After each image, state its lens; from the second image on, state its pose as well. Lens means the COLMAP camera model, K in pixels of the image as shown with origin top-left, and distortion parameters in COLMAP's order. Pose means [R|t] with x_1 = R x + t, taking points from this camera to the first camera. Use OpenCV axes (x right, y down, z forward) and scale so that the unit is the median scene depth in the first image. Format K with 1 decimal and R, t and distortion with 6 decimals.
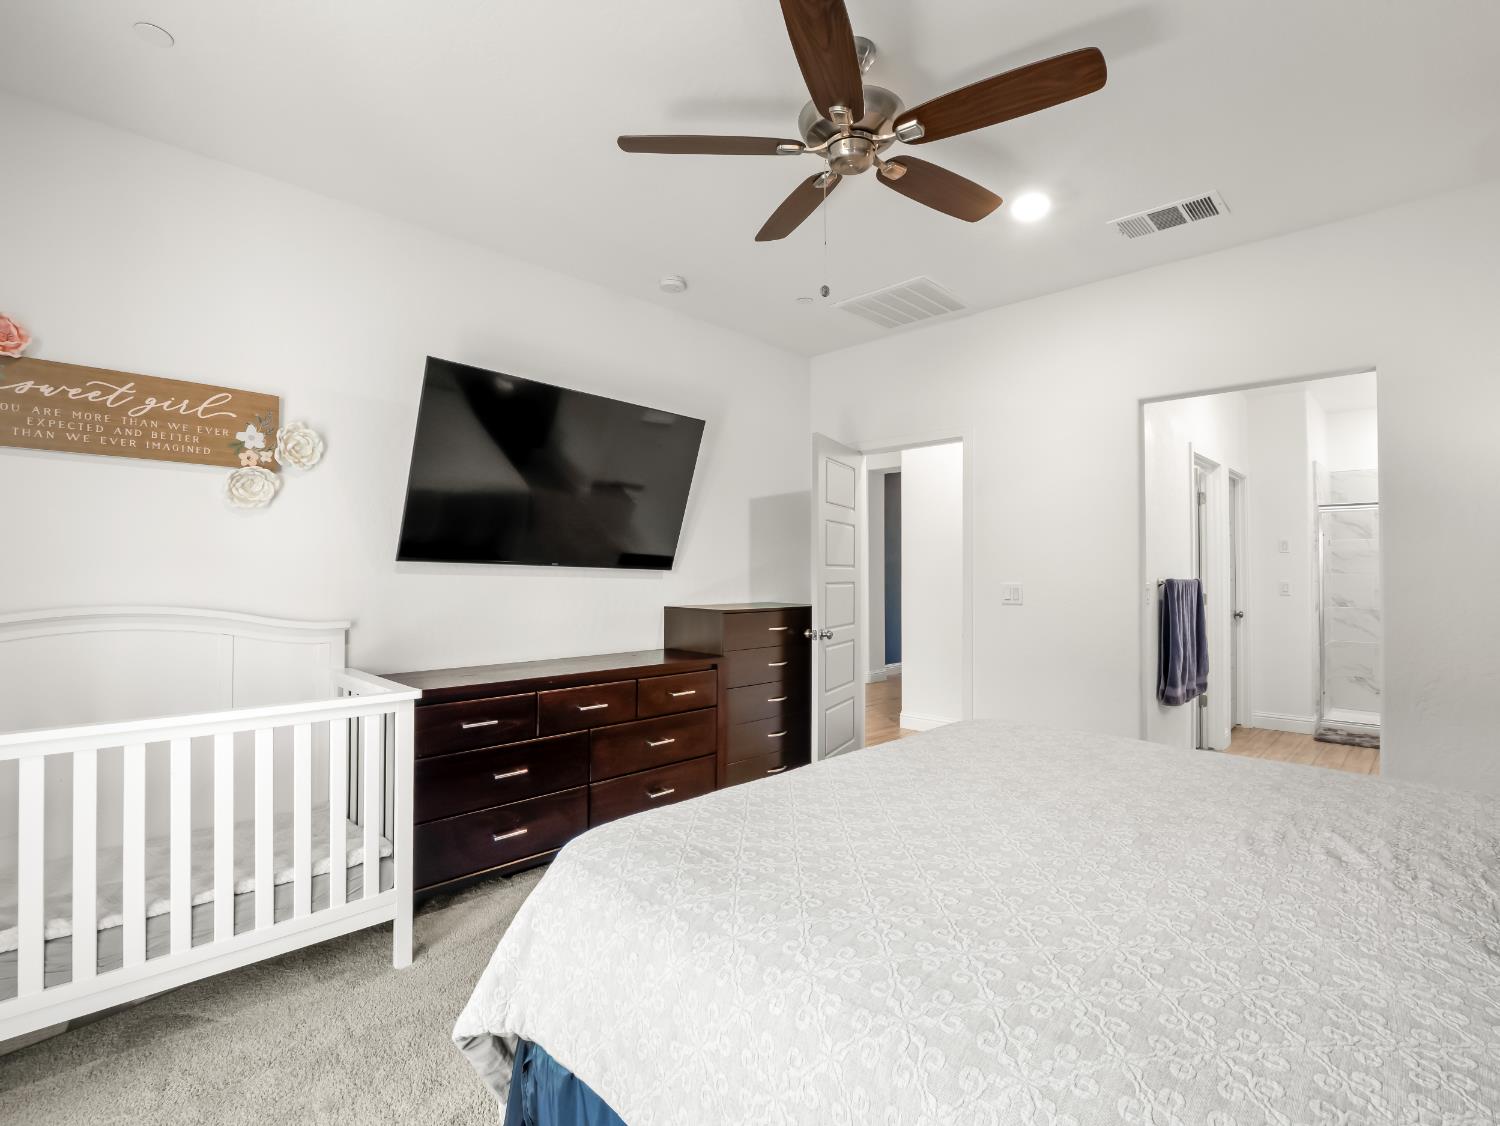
lens RADIAL K [[739.1, 0, 744.4], [0, 739.1, 564.2], [0, 0, 1]] dist [-0.002035, -0.006683]
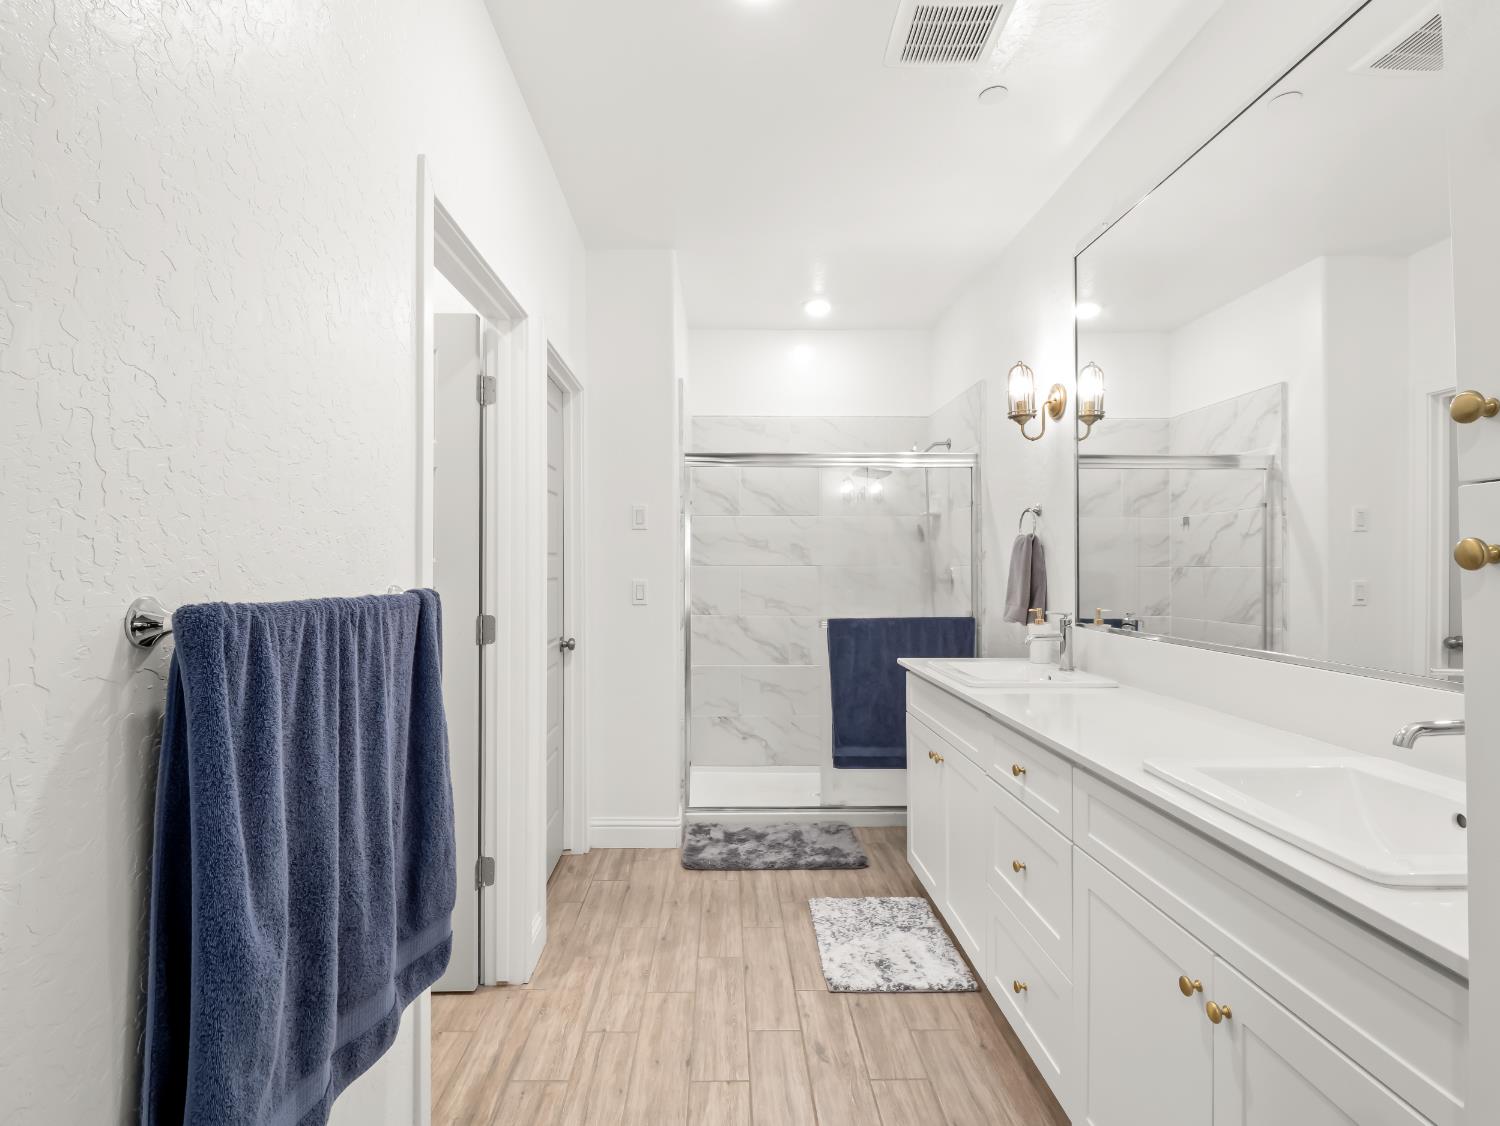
lens RADIAL K [[739.1, 0, 744.4], [0, 739.1, 564.2], [0, 0, 1]] dist [-0.002035, -0.006683]
pose [[0.697772, -0.000292, 0.716319, 0.391509], [-0.009314, 0.999912, 0.009480, 0.004635], [-0.716259, -0.013287, 0.697708, 0.558005]]
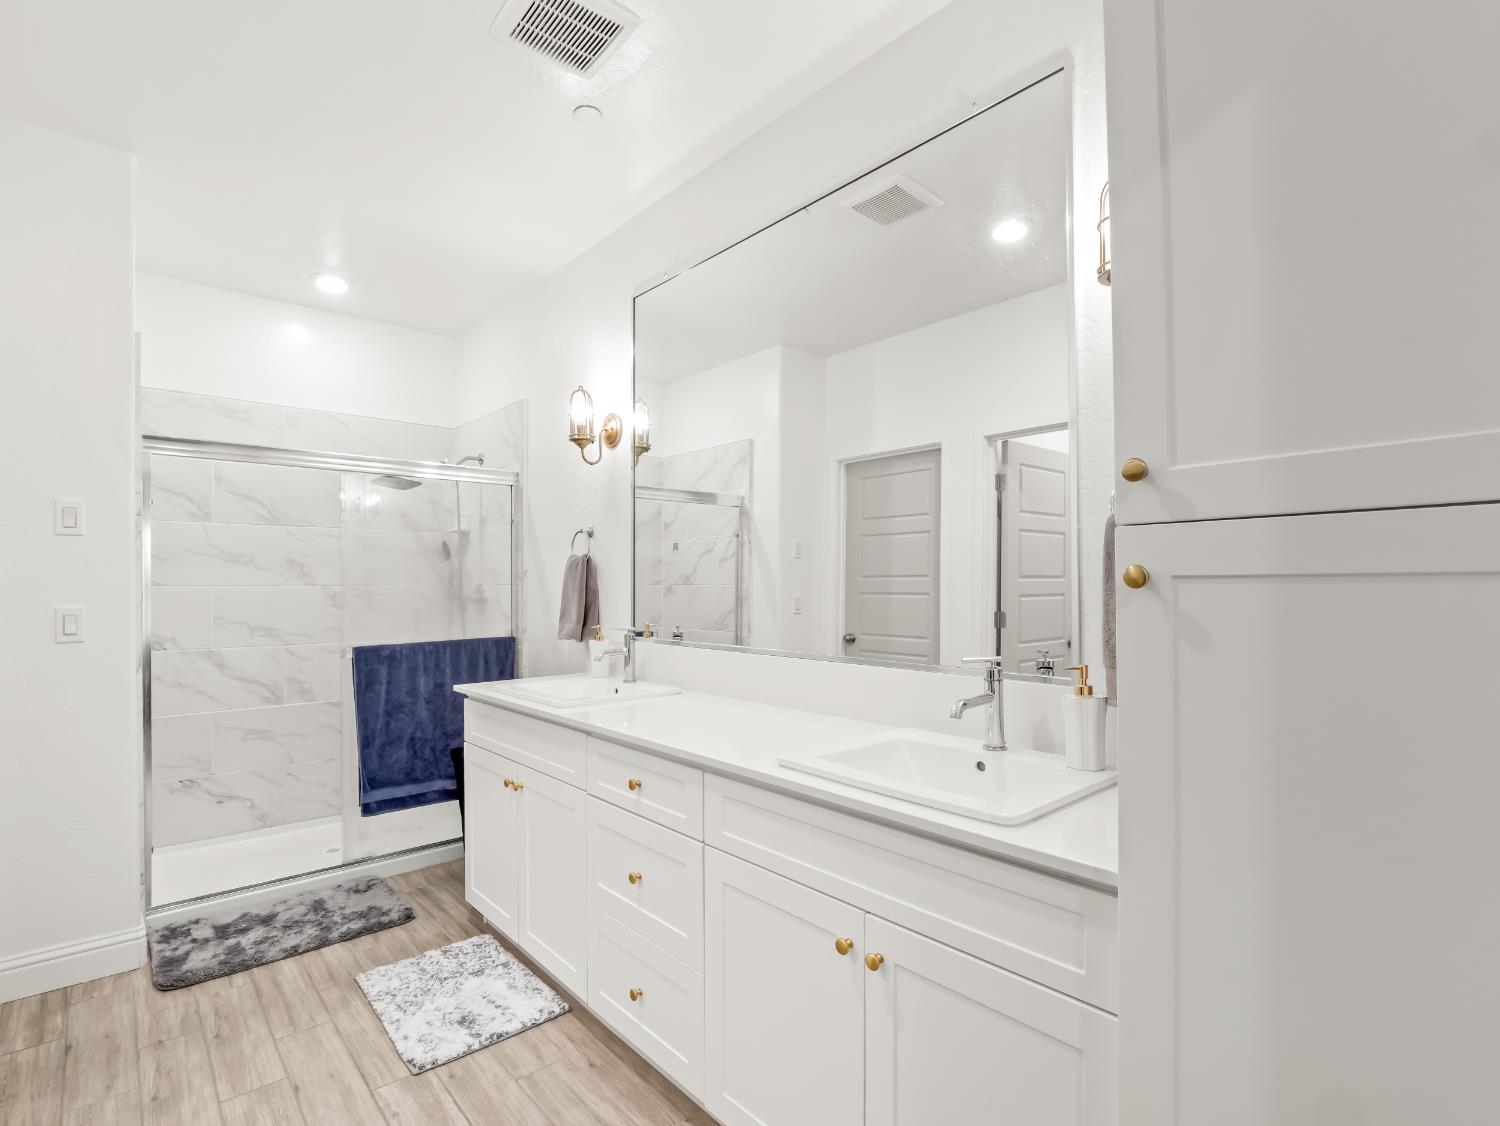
lens RADIAL K [[718.1, 0, 717.2], [0, 718.1, 588.0], [0, 0, 1]] dist [-0.007104, -0.000674]
pose [[0.091203, -0.008374, 0.995797, 0.389401], [-0.011706, 0.999887, 0.009481, 0.004871], [-0.995764, -0.012522, 0.091094, 0.627282]]
